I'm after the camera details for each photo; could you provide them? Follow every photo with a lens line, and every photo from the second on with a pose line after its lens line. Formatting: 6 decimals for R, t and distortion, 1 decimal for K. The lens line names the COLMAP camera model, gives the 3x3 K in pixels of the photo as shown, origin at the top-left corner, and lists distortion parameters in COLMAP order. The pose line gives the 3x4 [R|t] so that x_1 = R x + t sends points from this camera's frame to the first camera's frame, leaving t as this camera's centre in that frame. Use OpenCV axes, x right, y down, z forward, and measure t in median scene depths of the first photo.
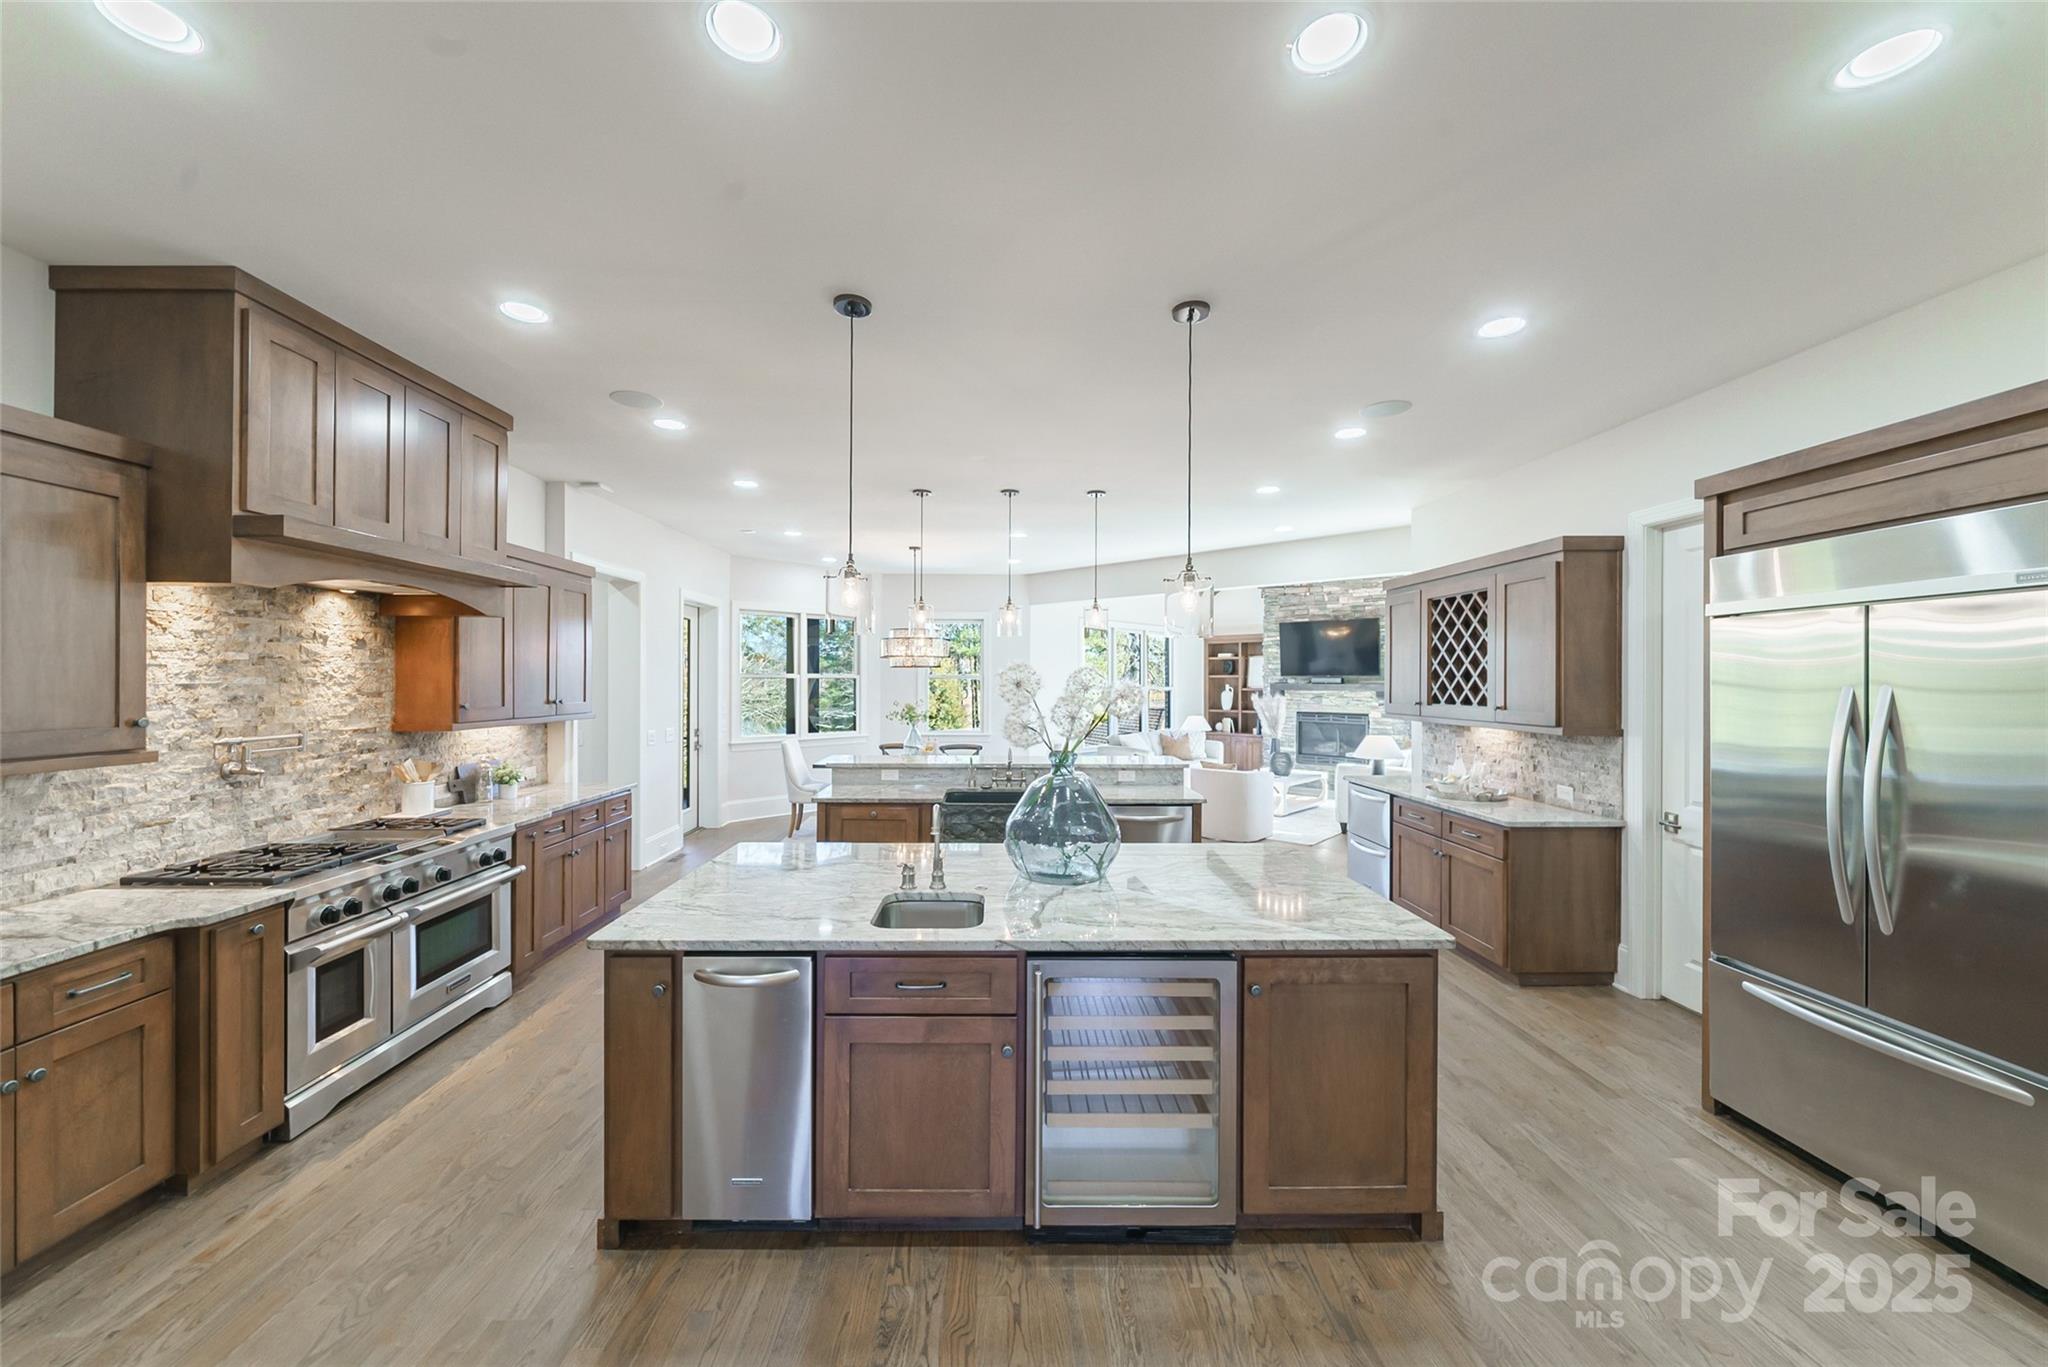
lens RADIAL K [[734.2, 0, 1013.5], [0, 734.2, 682.5], [0, 0, 1]] dist [-0.009752, -0.000089]
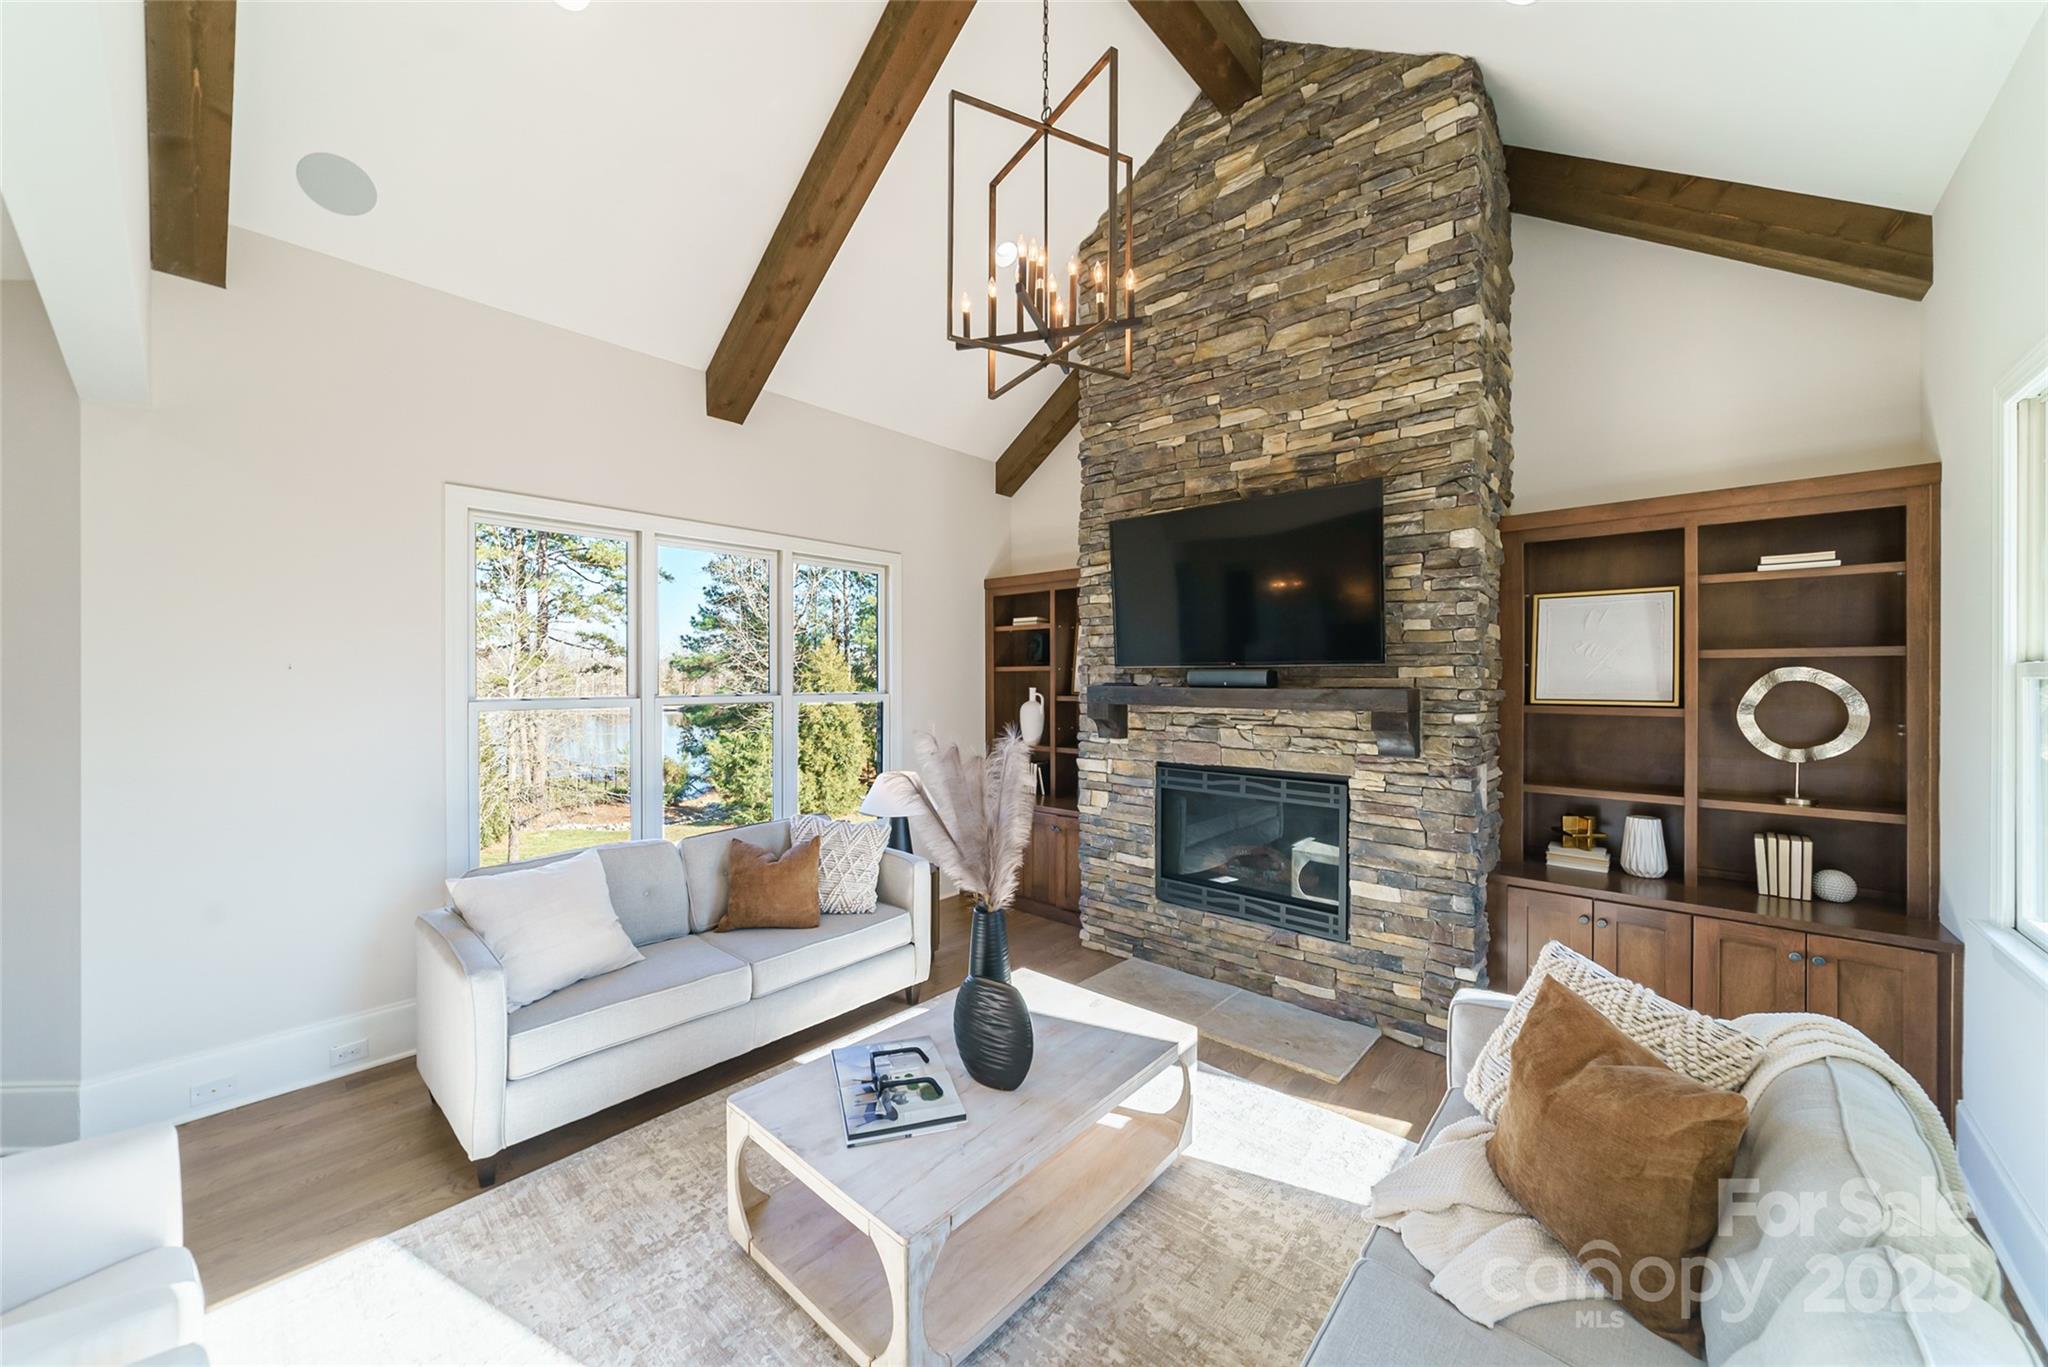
lens RADIAL K [[734.2, 0, 1013.5], [0, 734.2, 682.5], [0, 0, 1]] dist [-0.009752, -0.000089]
pose [[0.999641, -0.005475, 0.026239, 0.671913], [0.005339, 0.999972, 0.005248, -0.006071], [-0.026267, -0.005106, 0.999642, 1.391458]]
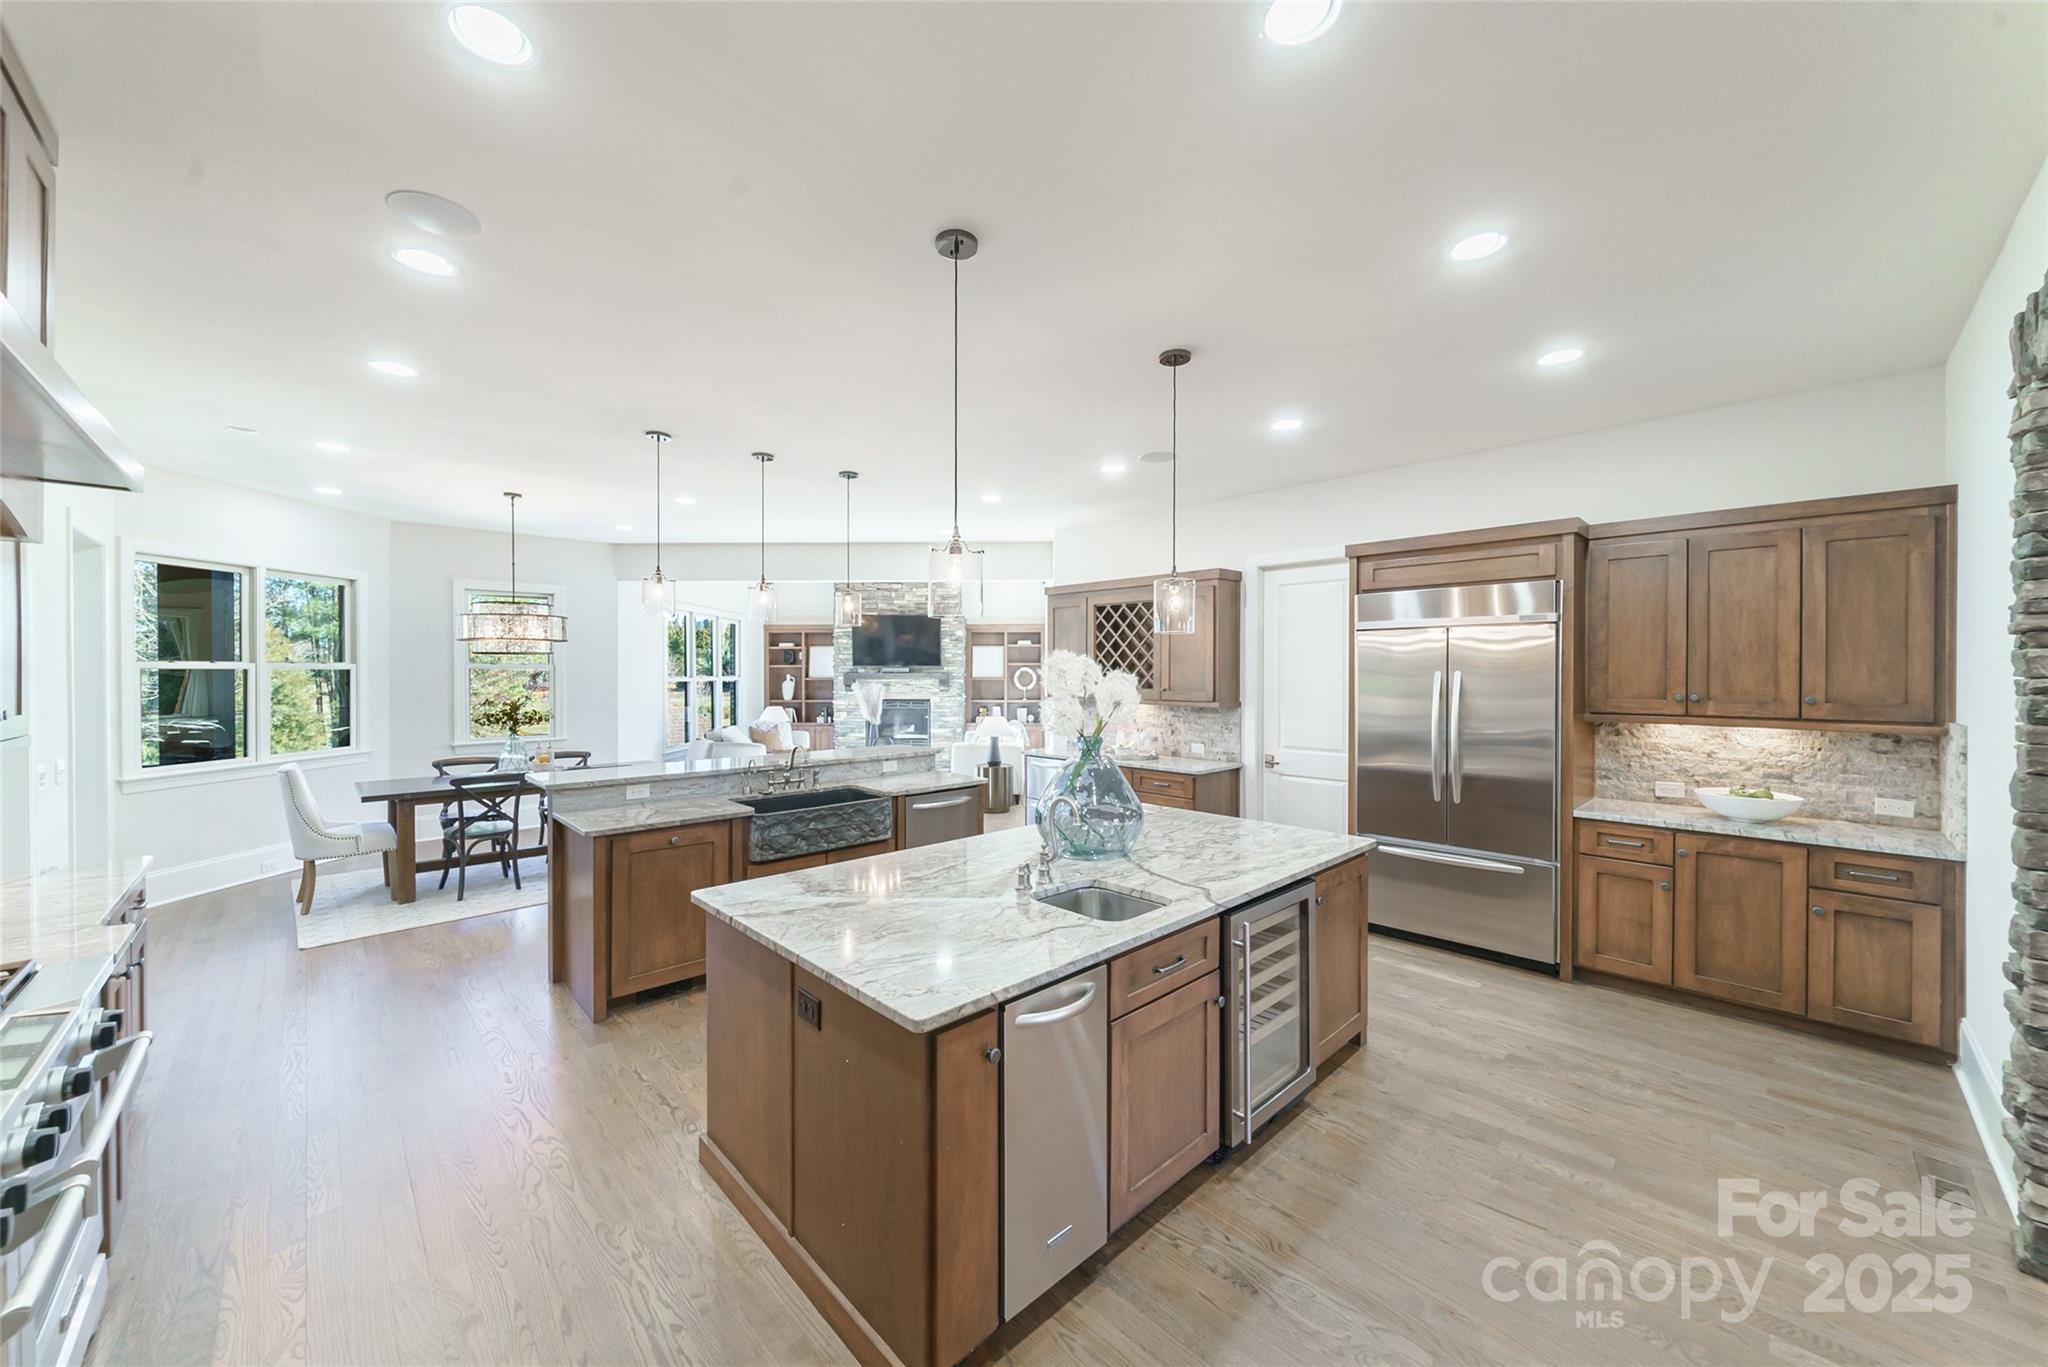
lens RADIAL K [[739.5, 0, 995.8], [0, 739.5, 681.6], [0, 0, 1]] dist [-0.004936, -0.000013]
pose [[0.746512, -0.012982, 0.665245, -0.415489], [0.004632, 0.999887, 0.014314, -0.001206], [-0.665356, -0.007604, 0.746488, 0.160160]]
